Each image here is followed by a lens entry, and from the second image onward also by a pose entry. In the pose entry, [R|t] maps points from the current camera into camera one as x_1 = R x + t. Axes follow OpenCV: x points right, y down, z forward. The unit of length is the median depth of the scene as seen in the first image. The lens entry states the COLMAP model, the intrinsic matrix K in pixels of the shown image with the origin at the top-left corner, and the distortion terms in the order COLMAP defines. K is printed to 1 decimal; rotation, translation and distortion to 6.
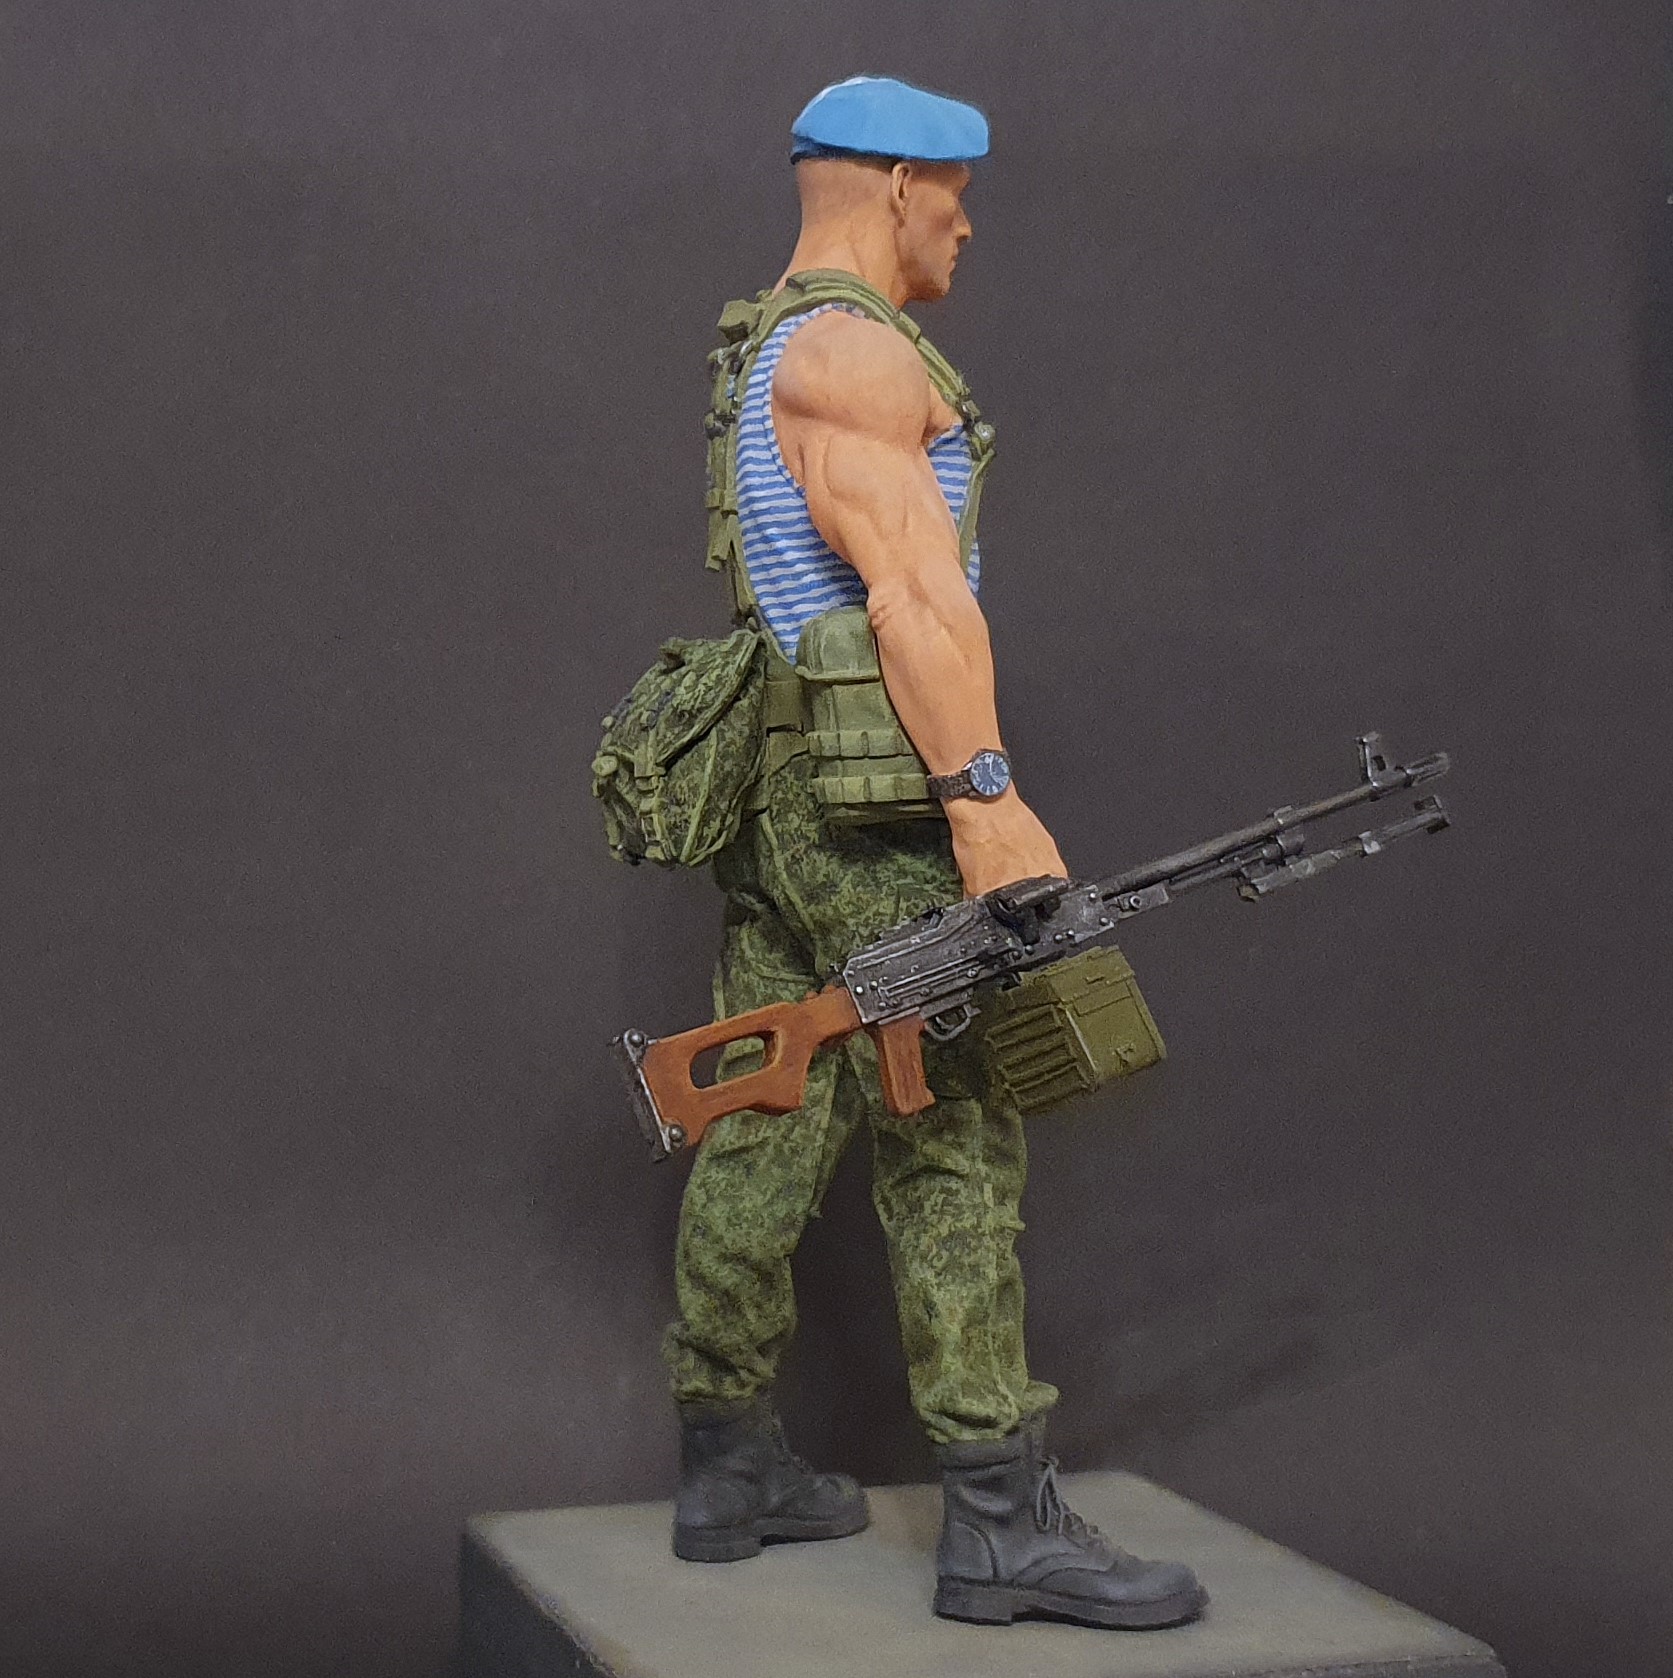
lens RADIAL K [[2969.0, 0, 506.6], [0, 2969.0, 866.4], [0, 0, 1]] dist [0.116254, -0.431727]
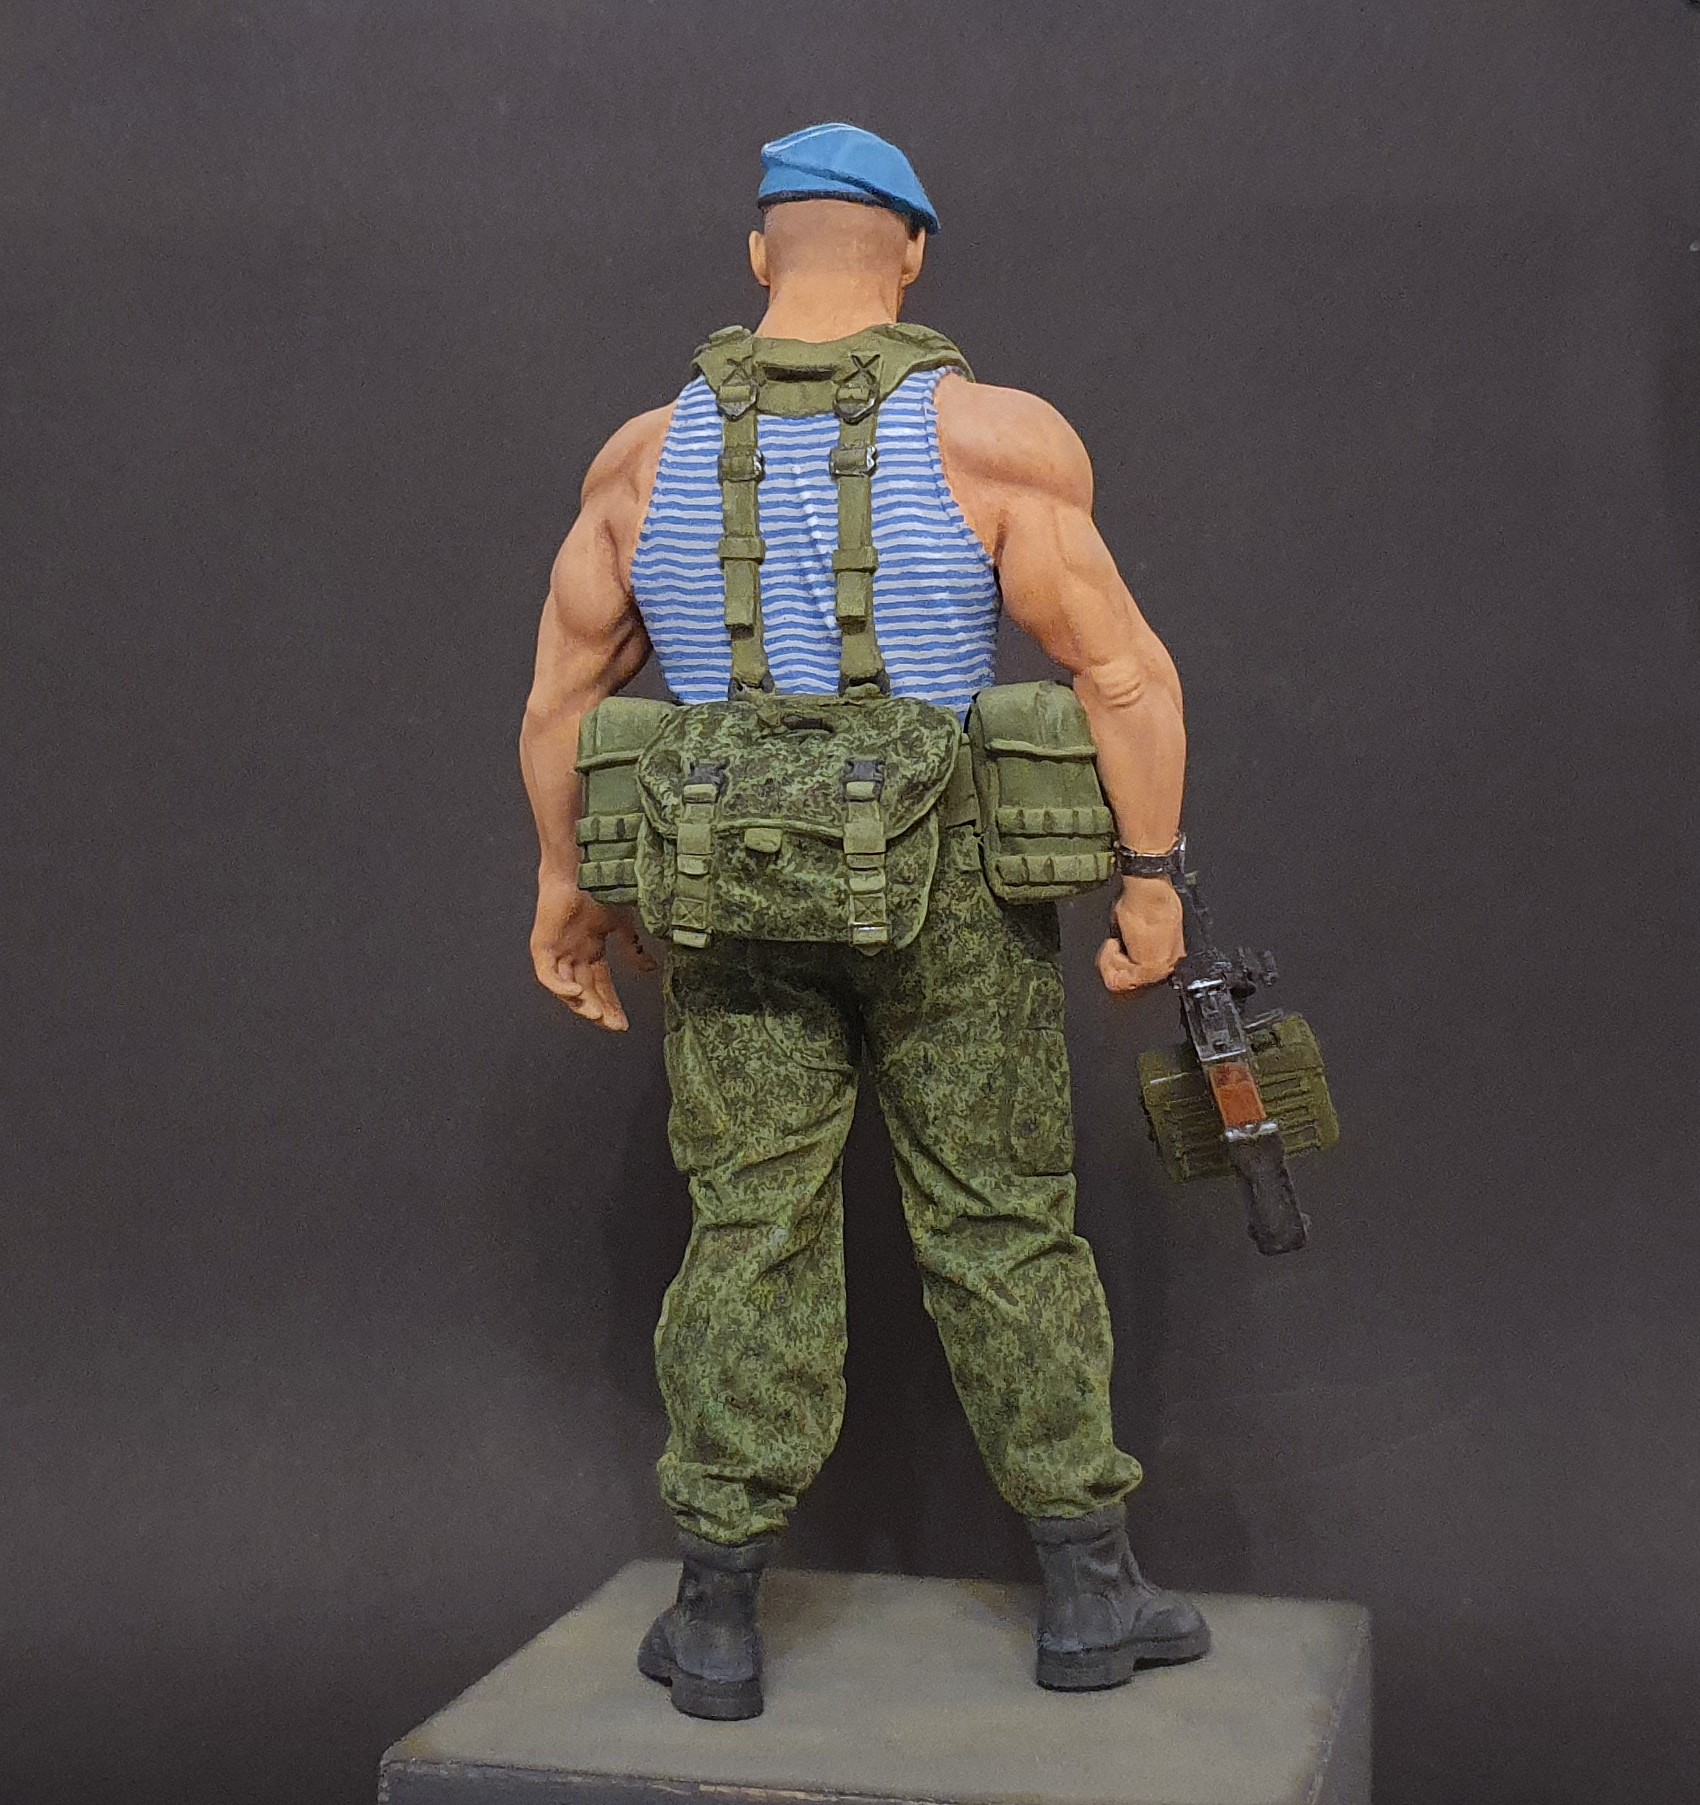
lens RADIAL K [[3107.2, 0, 647.8], [0, 3107.2, 823.4], [0, 0, 1]] dist [0.113657, -0.328464]
pose [[0.488524, 0.008647, 0.872508, -0.829253], [0.014581, 0.999730, -0.018071, -0.023187], [-0.872429, 0.021550, 0.488266, 0.597628]]
